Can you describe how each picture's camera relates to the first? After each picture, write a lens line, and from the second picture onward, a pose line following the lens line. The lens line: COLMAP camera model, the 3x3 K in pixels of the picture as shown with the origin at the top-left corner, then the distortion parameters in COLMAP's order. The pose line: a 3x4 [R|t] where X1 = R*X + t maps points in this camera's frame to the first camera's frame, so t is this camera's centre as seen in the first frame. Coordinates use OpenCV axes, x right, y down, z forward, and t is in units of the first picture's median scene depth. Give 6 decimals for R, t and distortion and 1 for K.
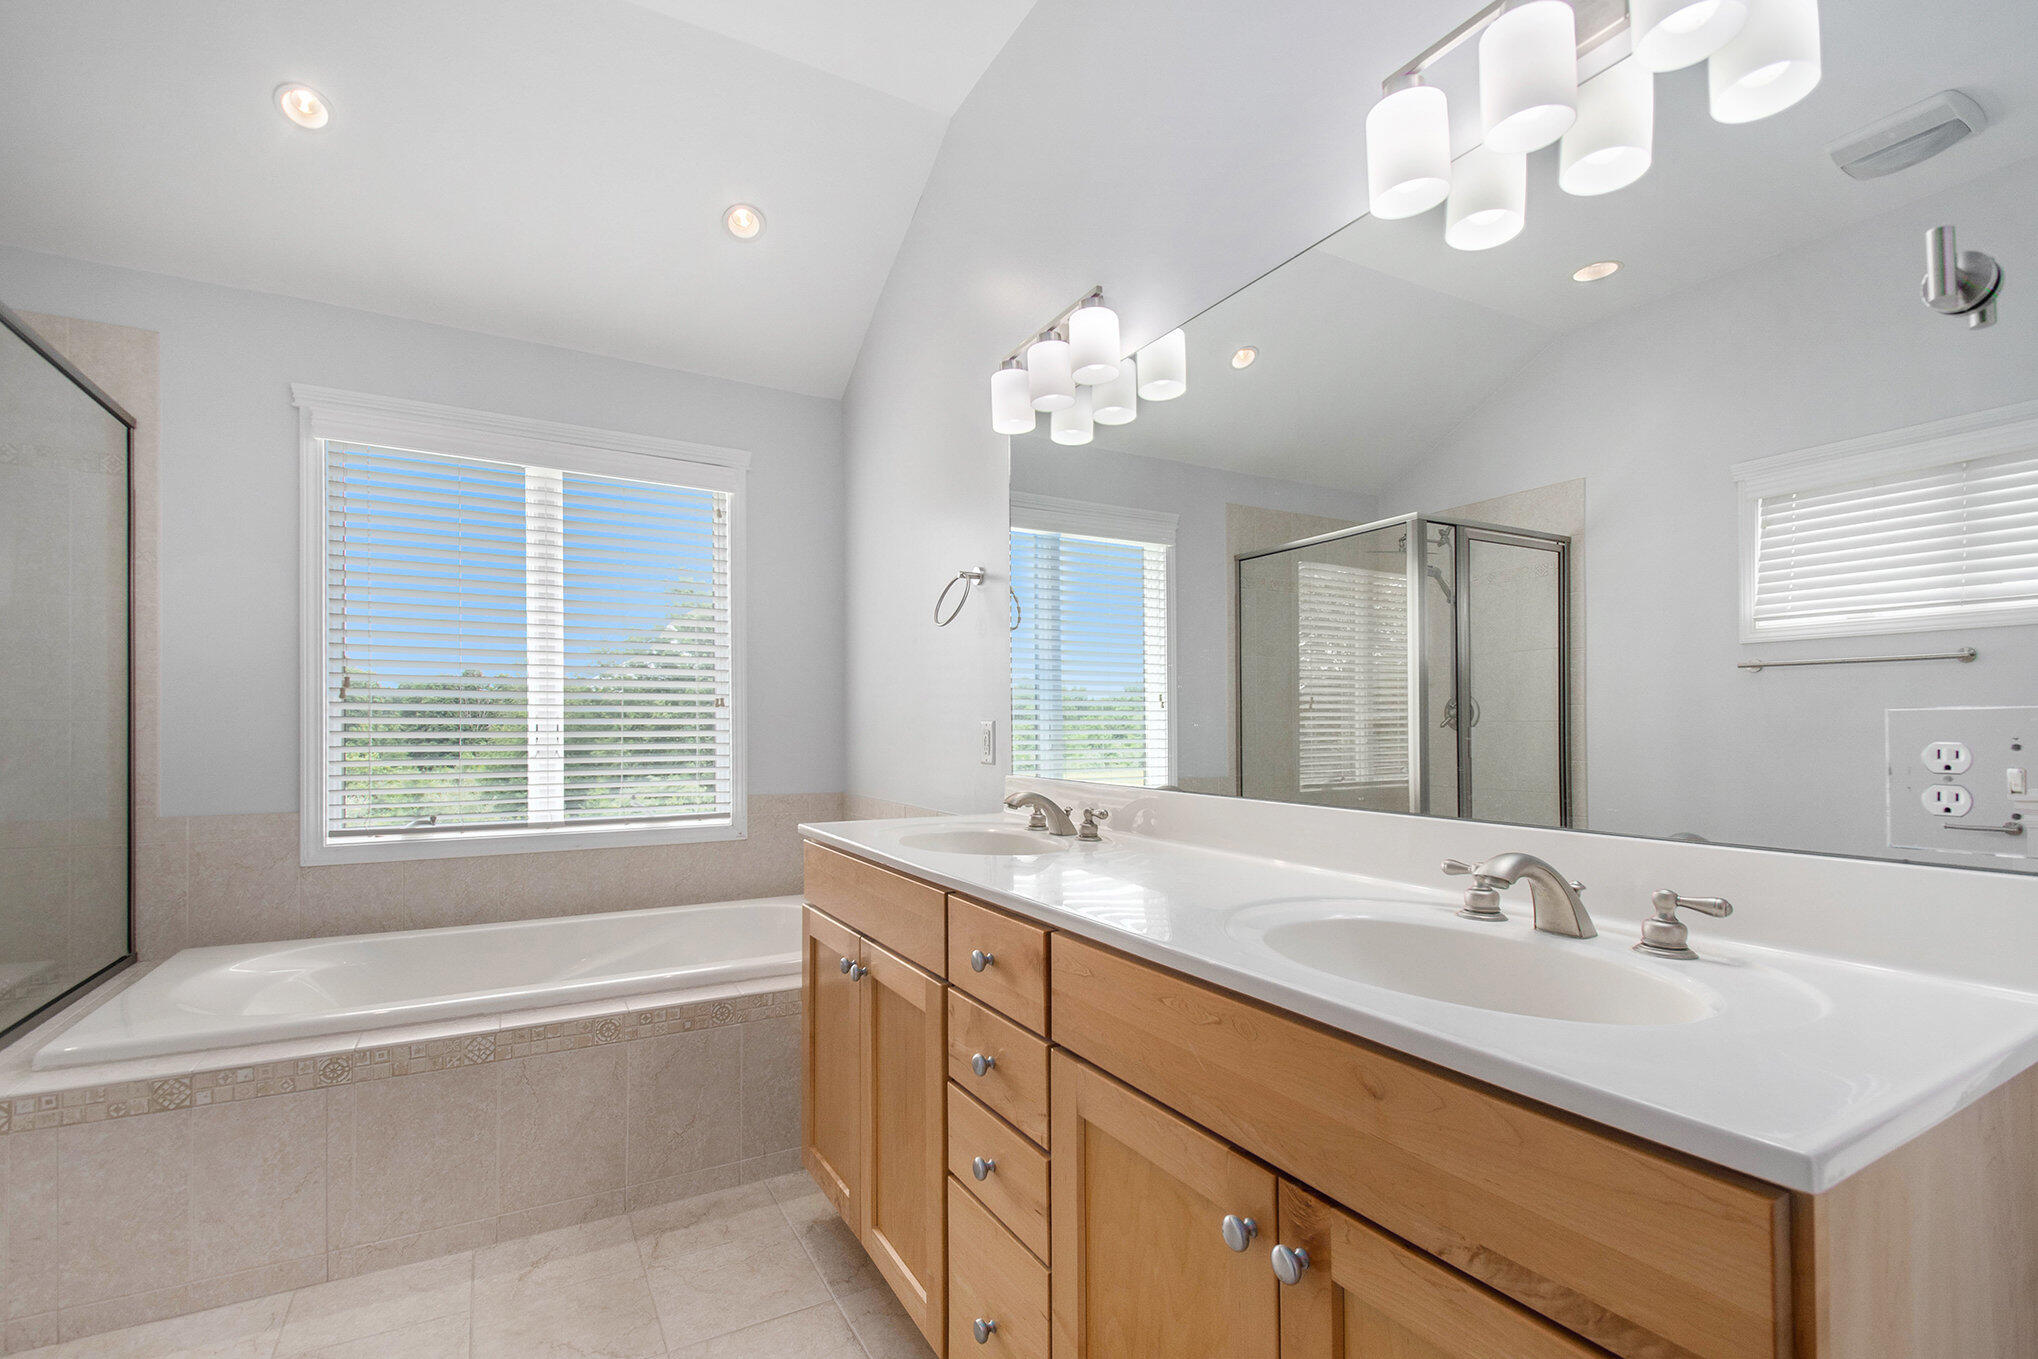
lens RADIAL K [[893.9, 0, 1018.6], [0, 893.9, 739.7], [0, 0, 1]] dist [0.001452, -0.000180]
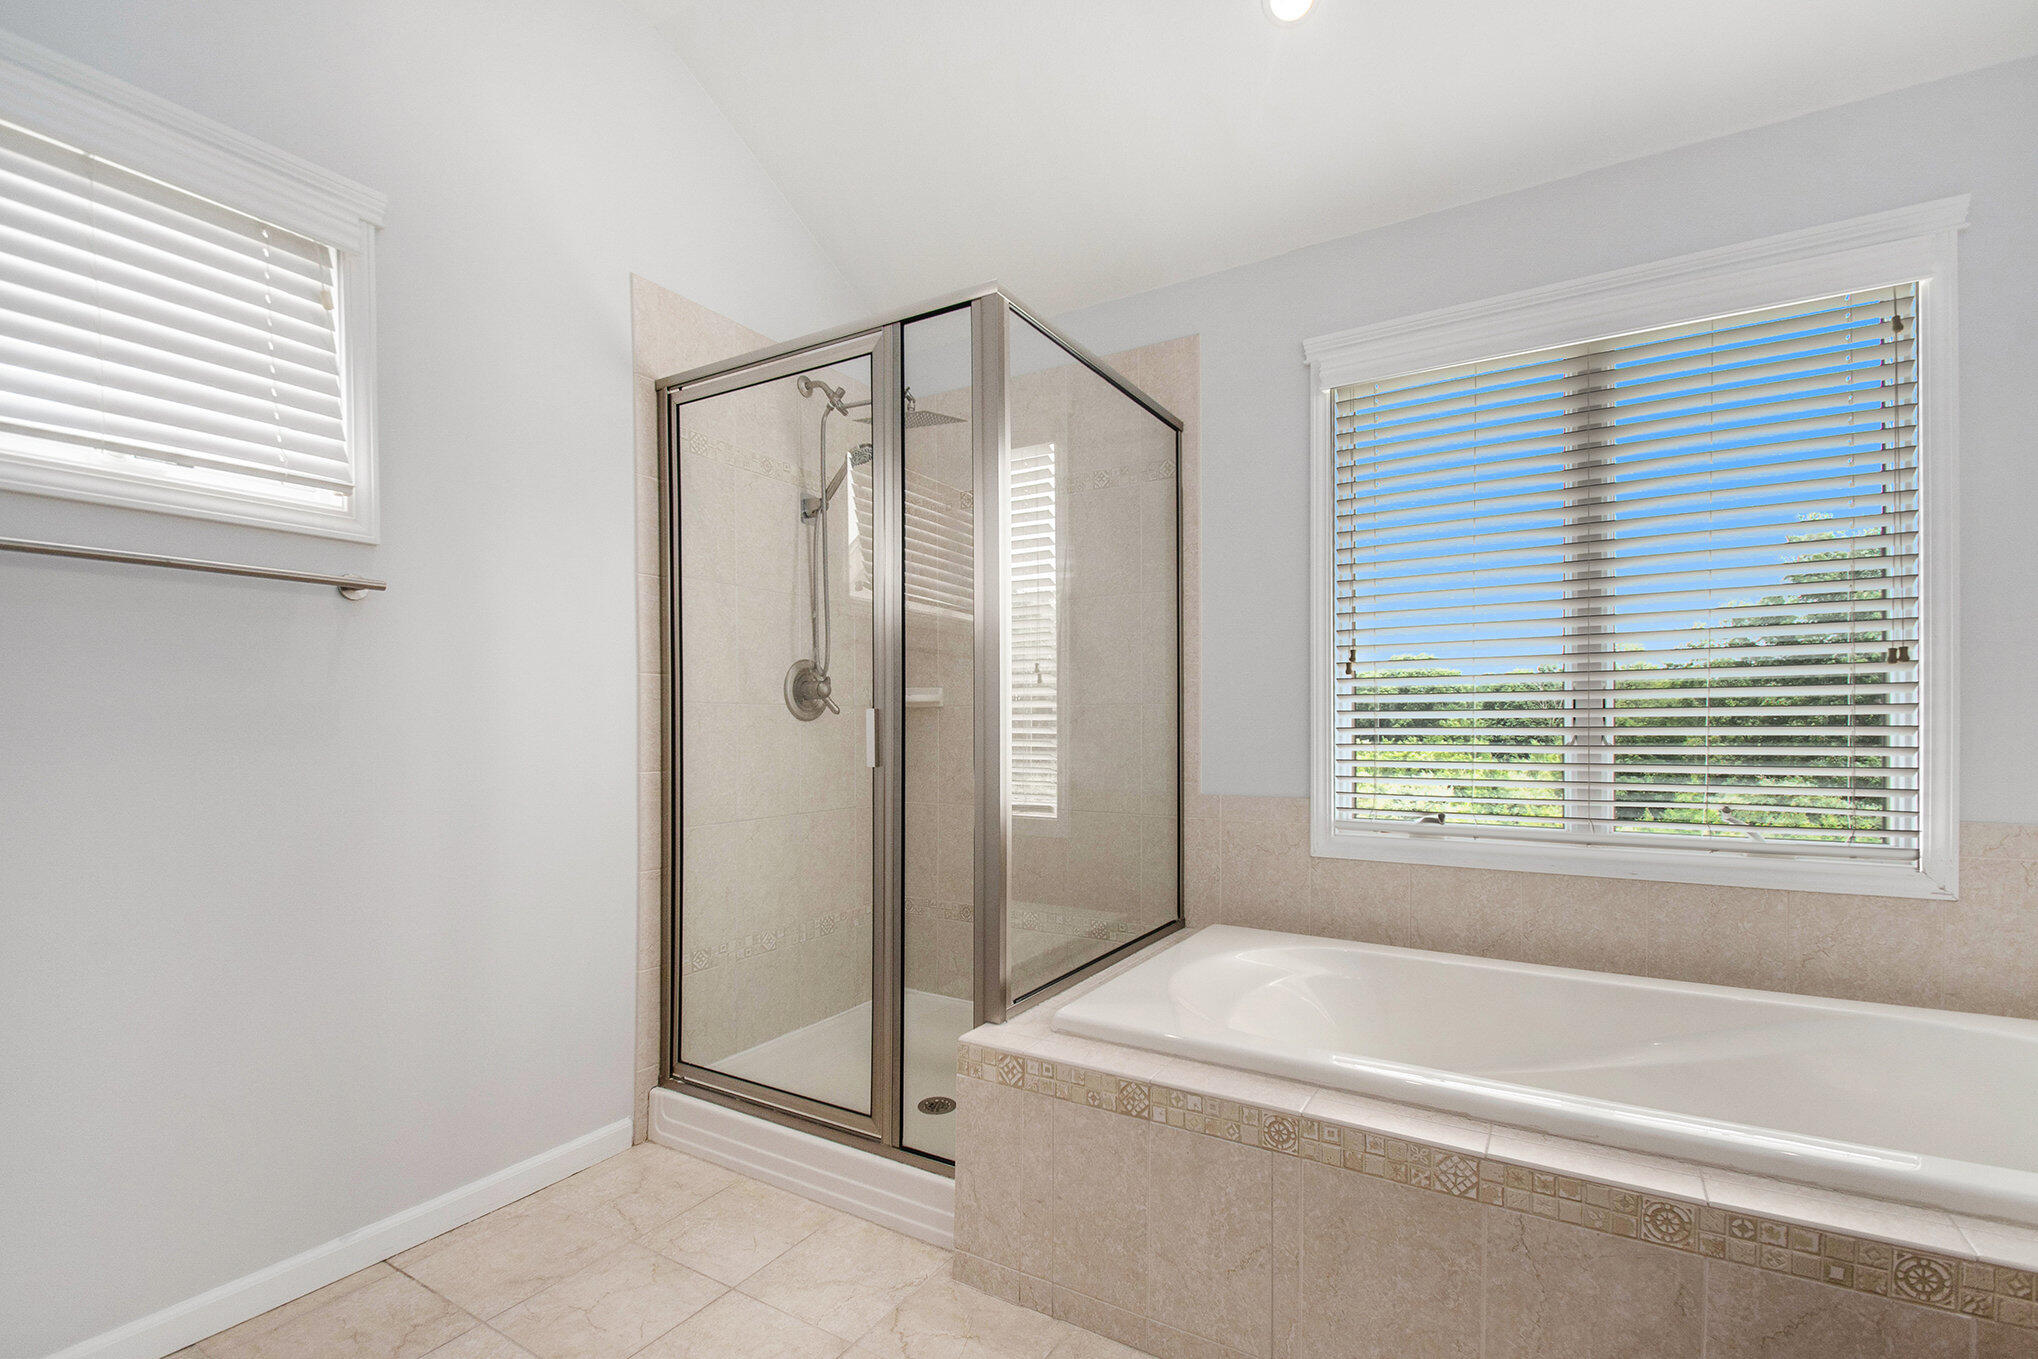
lens RADIAL K [[899.0, 0, 1009.6], [0, 899.0, 712.1], [0, 0, 1]] dist [0.018716, -0.026845]
pose [[0.465781, -0.013264, -0.884801, -0.127181], [-0.006364, 0.999812, -0.018338, 0.012116], [0.884877, 0.014173, 0.465609, 0.312618]]
